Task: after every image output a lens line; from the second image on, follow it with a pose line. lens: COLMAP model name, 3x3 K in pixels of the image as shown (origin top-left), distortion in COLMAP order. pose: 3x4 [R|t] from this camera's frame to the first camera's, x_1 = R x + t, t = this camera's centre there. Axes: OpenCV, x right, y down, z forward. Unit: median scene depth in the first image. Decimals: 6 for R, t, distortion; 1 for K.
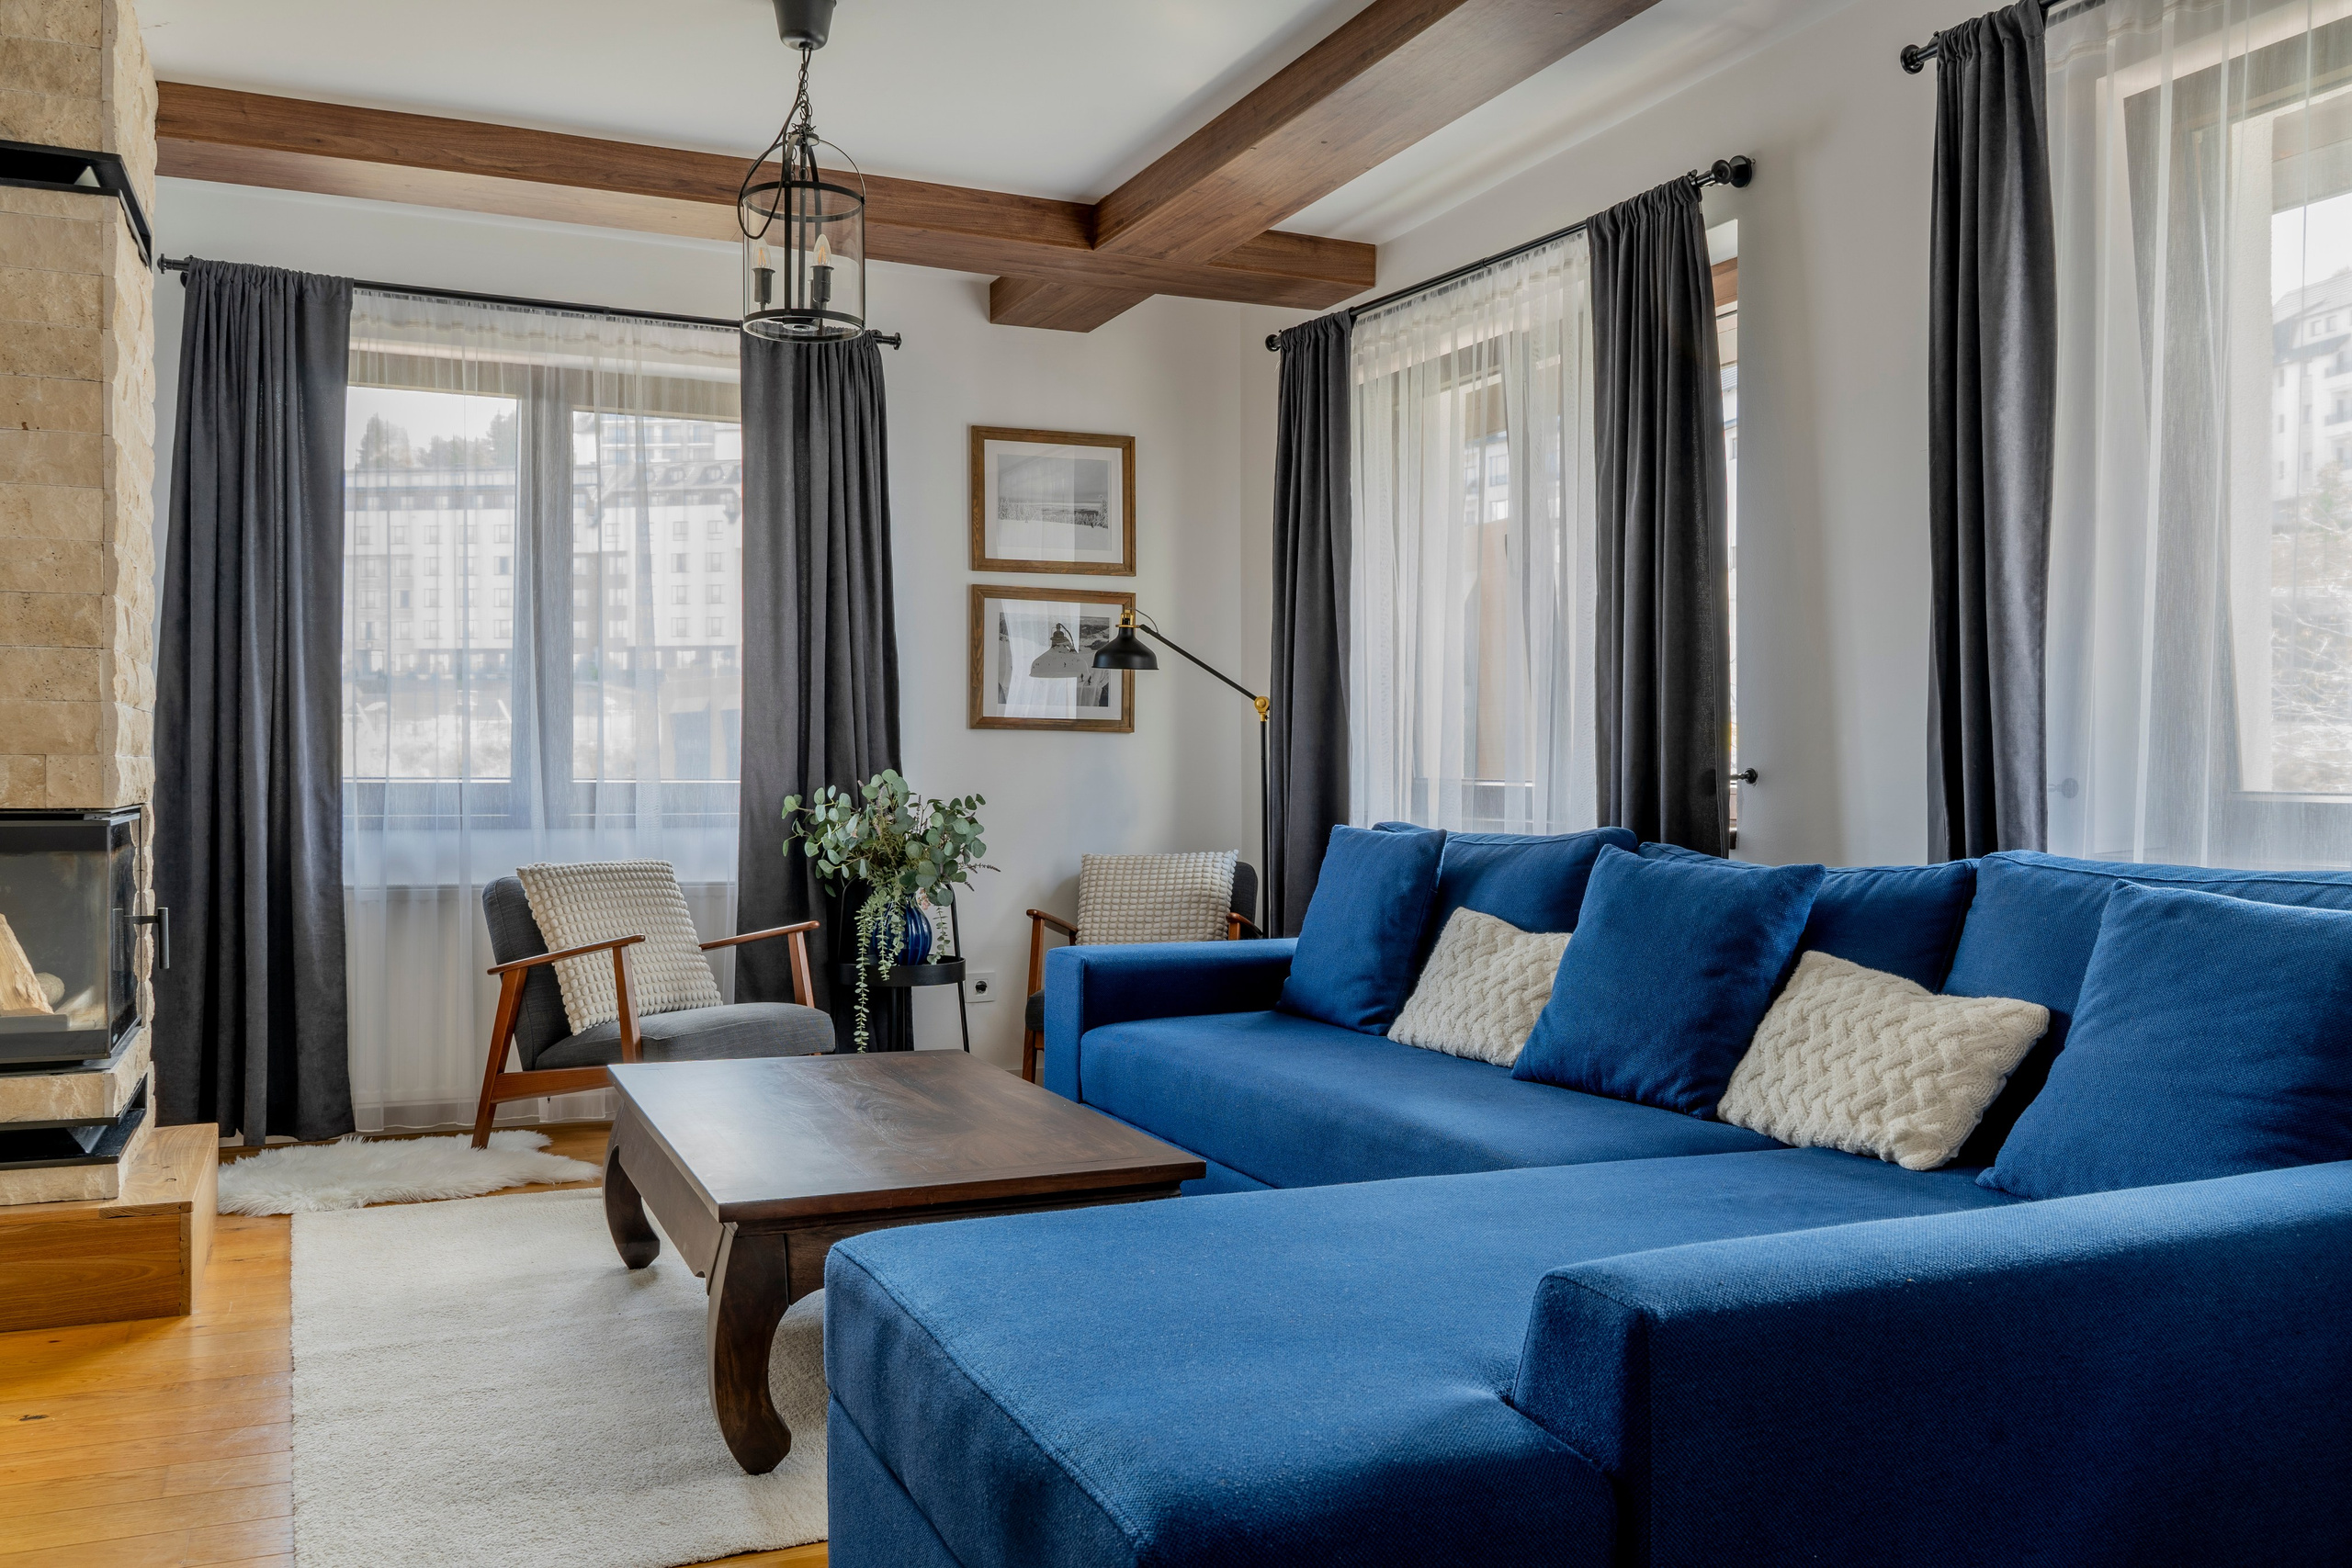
lens RADIAL K [[1931.8, 0, 1172.3], [0, 1931.8, 788.1], [0, 0, 1]] dist [-0.003476, -0.006690]
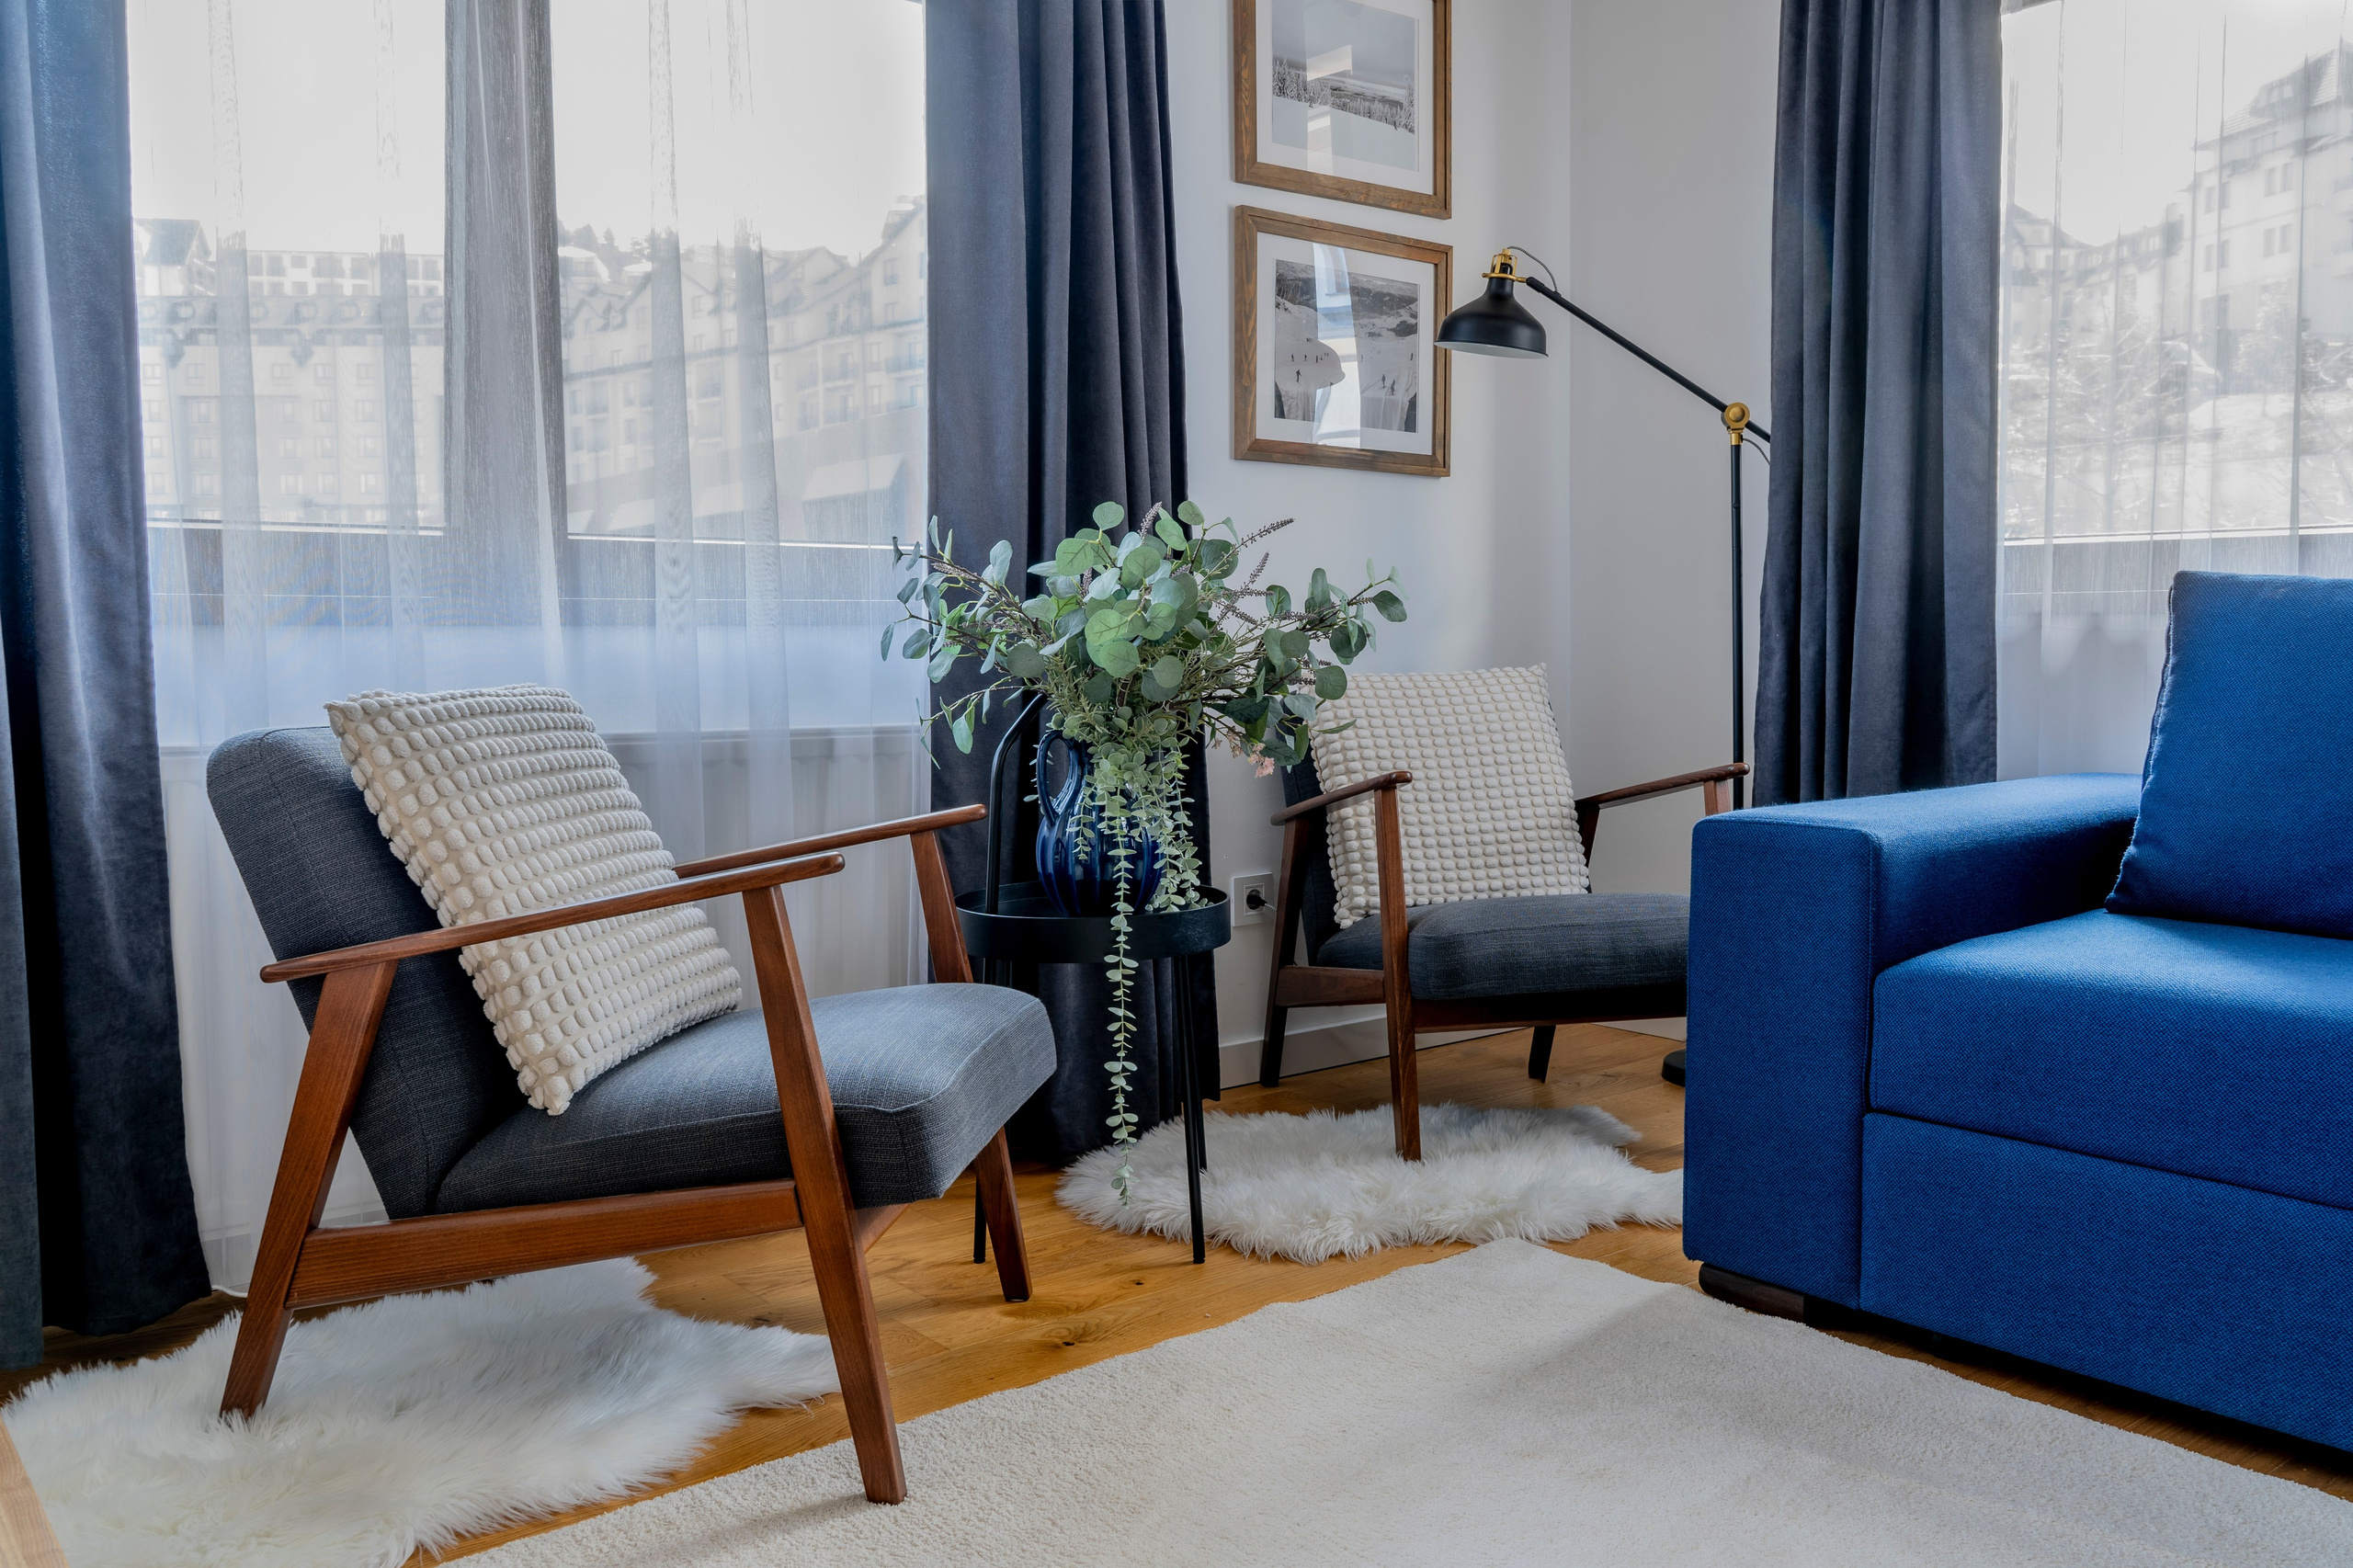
lens RADIAL K [[1843.5, 0, 1184.2], [0, 1843.5, 773.3], [0, 0, 1]] dist [-0.000564, -0.008857]
pose [[0.961924, -0.027669, 0.271915, -0.321166], [0.009423, 0.997629, 0.068177, 0.030446], [-0.273156, -0.063019, 0.959903, 0.537375]]
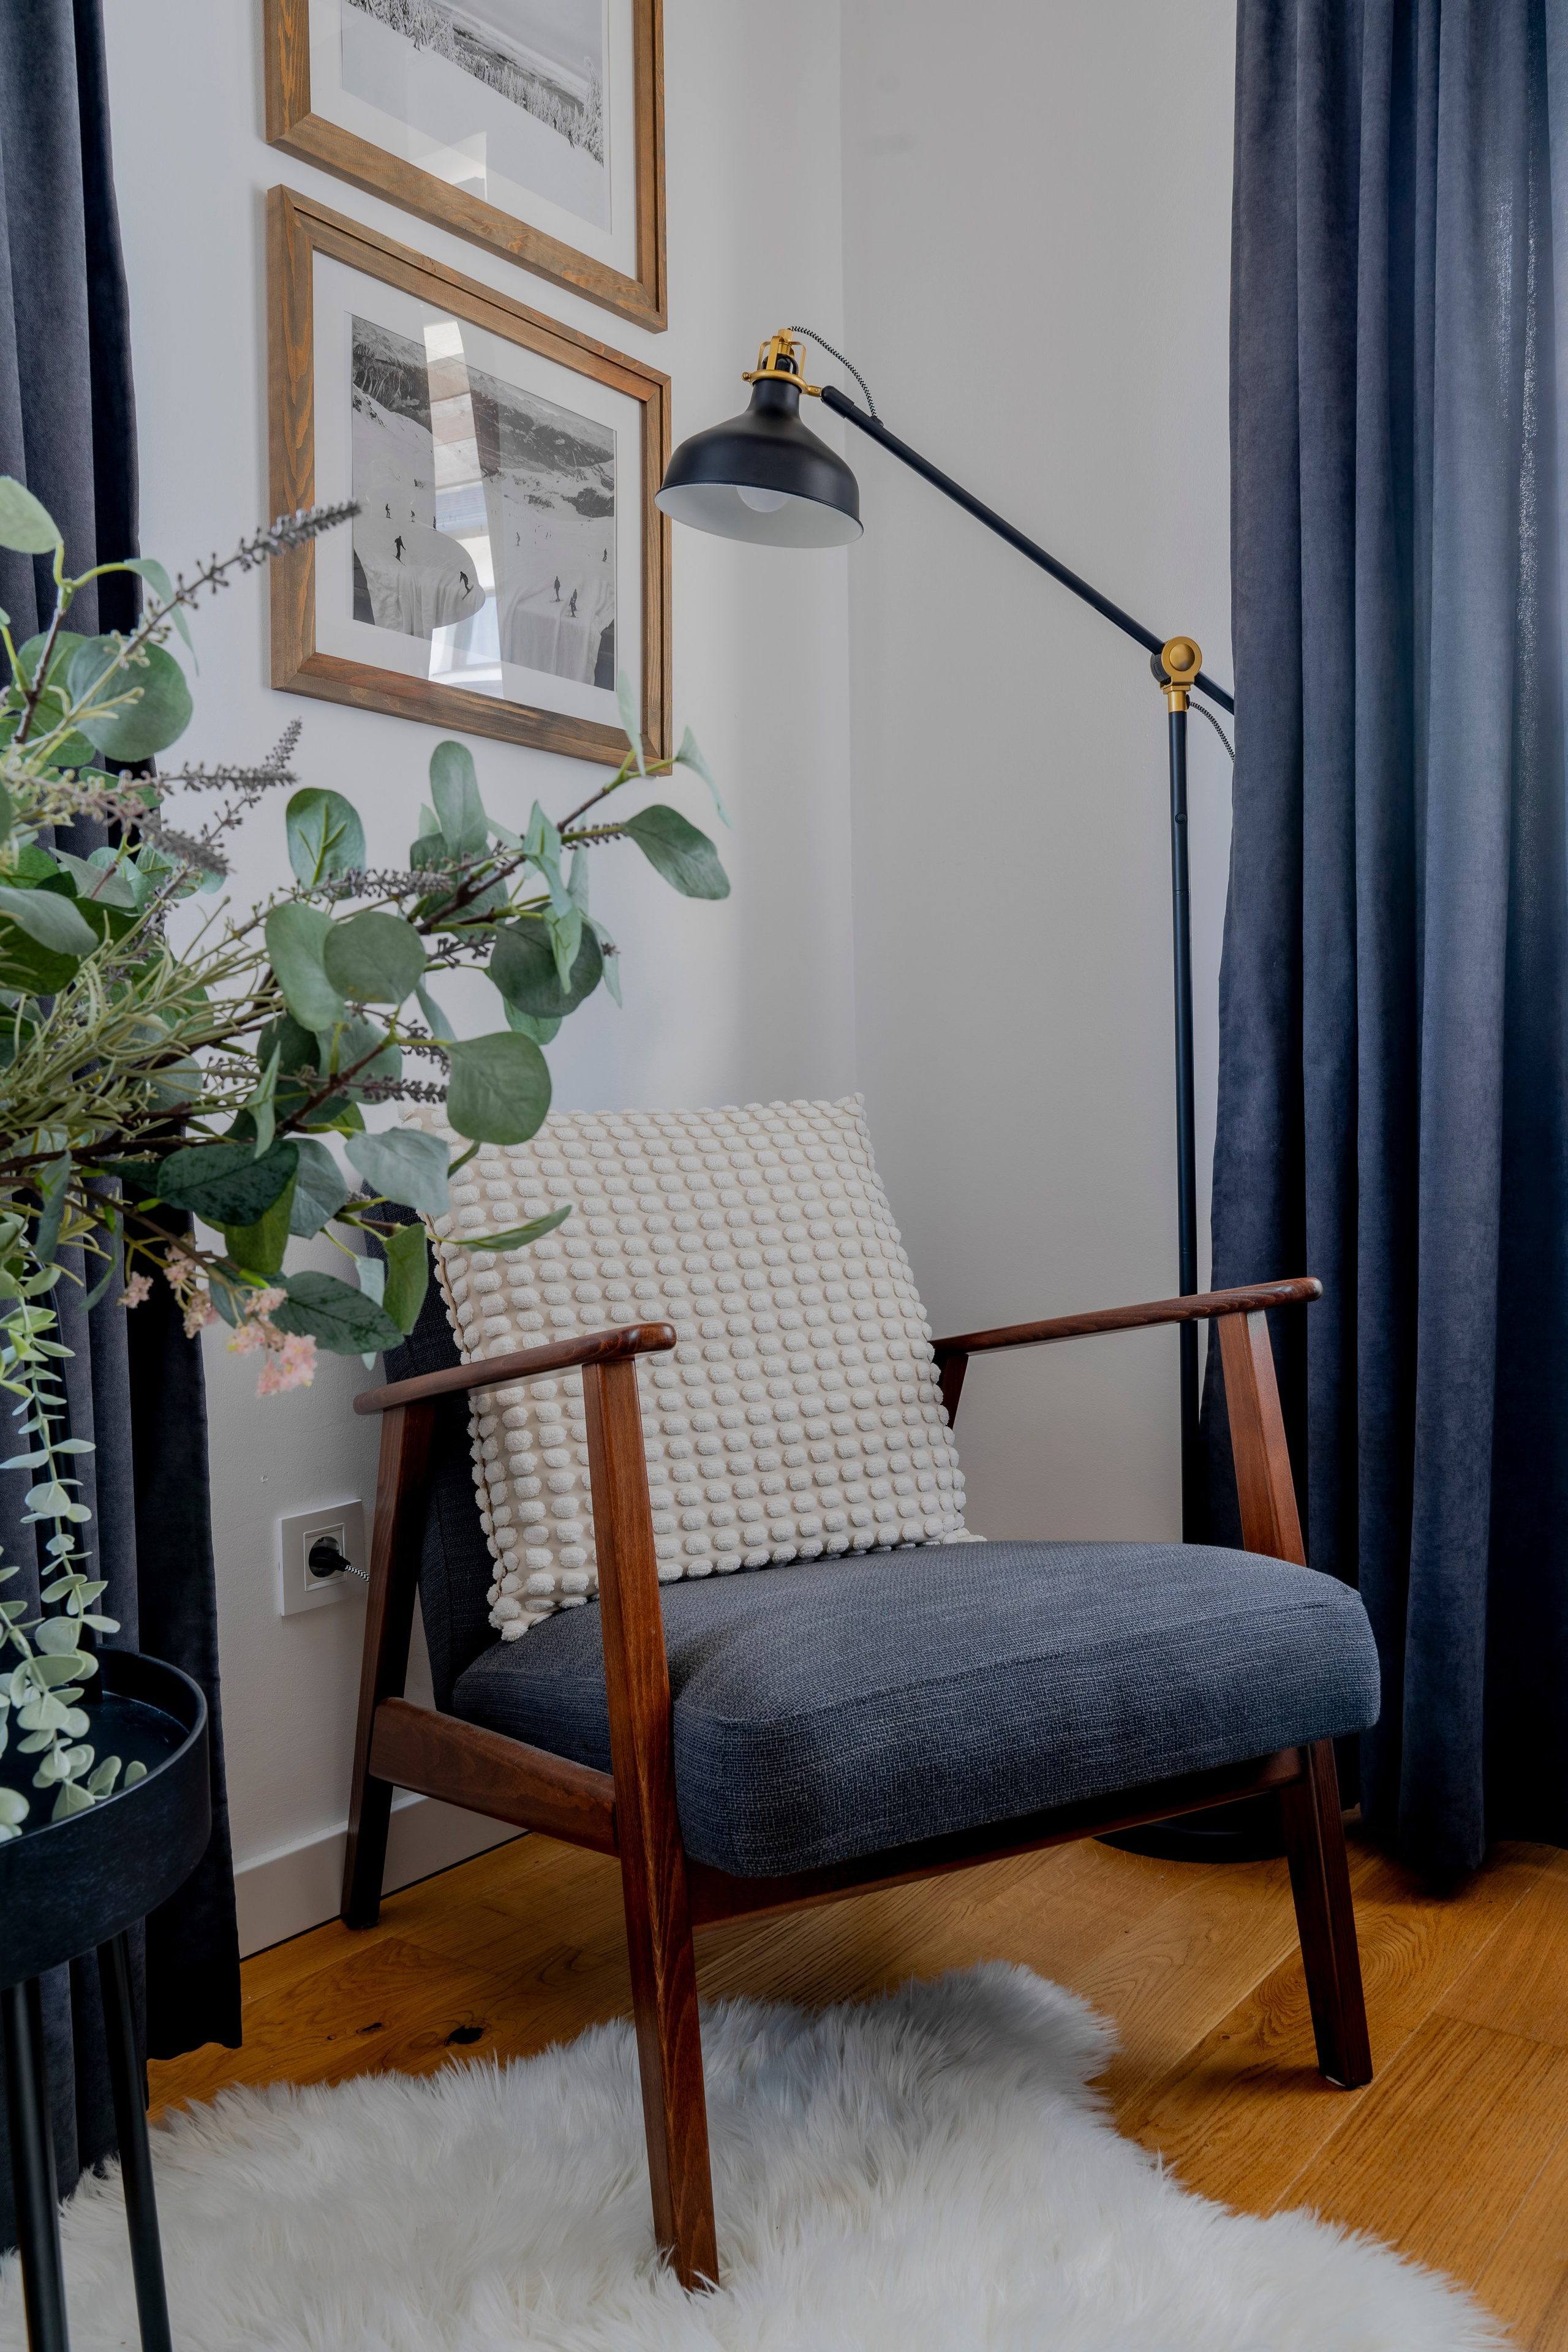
lens RADIAL K [[1901.5, 0, 789.8], [0, 1901.5, 1170.6], [0, 0, 1]] dist [0.000063, -0.004020]
pose [[0.861829, -0.026504, 0.506506, -0.218128], [0.013501, 0.999479, 0.029327, 0.041494], [-0.507019, -0.018437, 0.861738, 0.824615]]
